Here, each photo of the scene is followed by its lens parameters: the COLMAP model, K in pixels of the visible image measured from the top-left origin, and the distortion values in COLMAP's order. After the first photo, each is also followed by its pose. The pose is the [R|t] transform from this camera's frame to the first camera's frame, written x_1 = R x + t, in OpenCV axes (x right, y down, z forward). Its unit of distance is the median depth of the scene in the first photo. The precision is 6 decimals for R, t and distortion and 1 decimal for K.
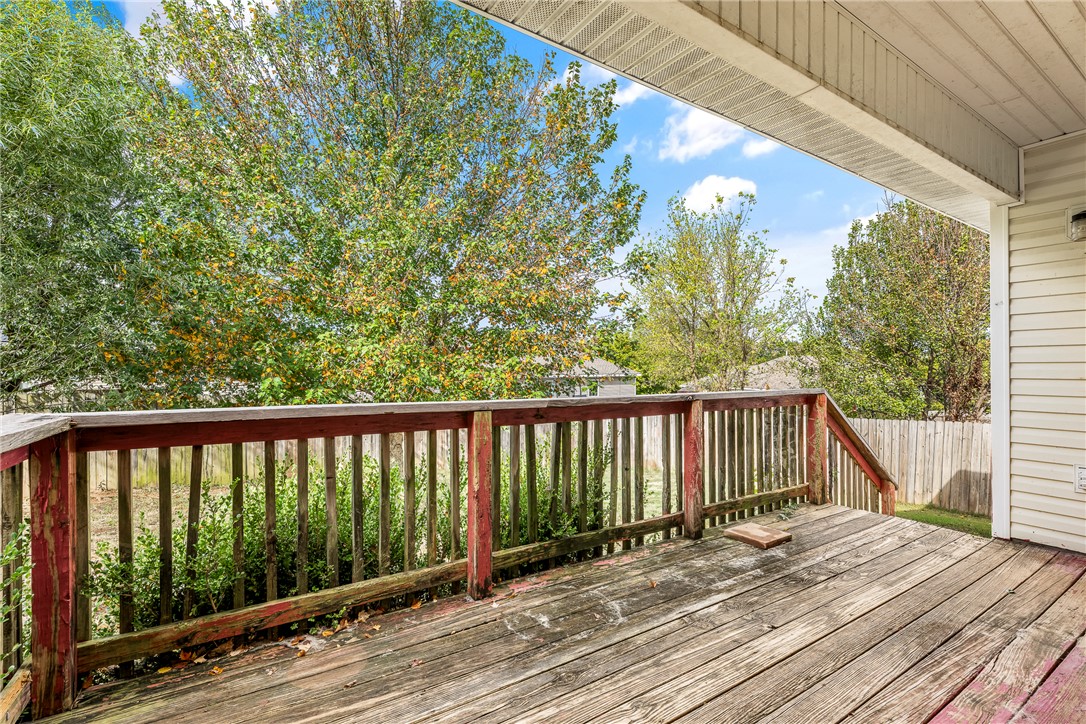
lens RADIAL K [[504.0, 0, 546.4], [0, 504.0, 365.9], [0, 0, 1]] dist [0.008644, 0.001862]
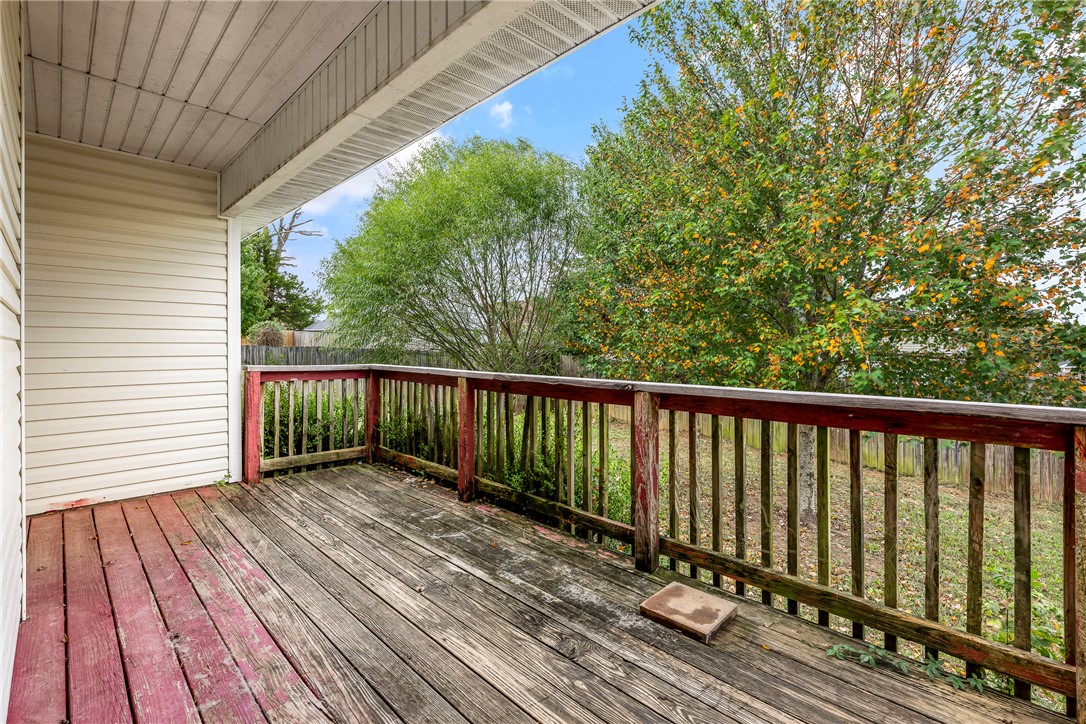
lens RADIAL K [[504.0, 0, 547.5], [0, 504.0, 354.8], [0, 0, 1]] dist [0.008644, 0.001862]
pose [[0.175073, 0.002088, -0.984553, 1.299094], [-0.006997, 0.999975, 0.000876, 0.017884], [0.984531, 0.006735, 0.175083, 0.911845]]
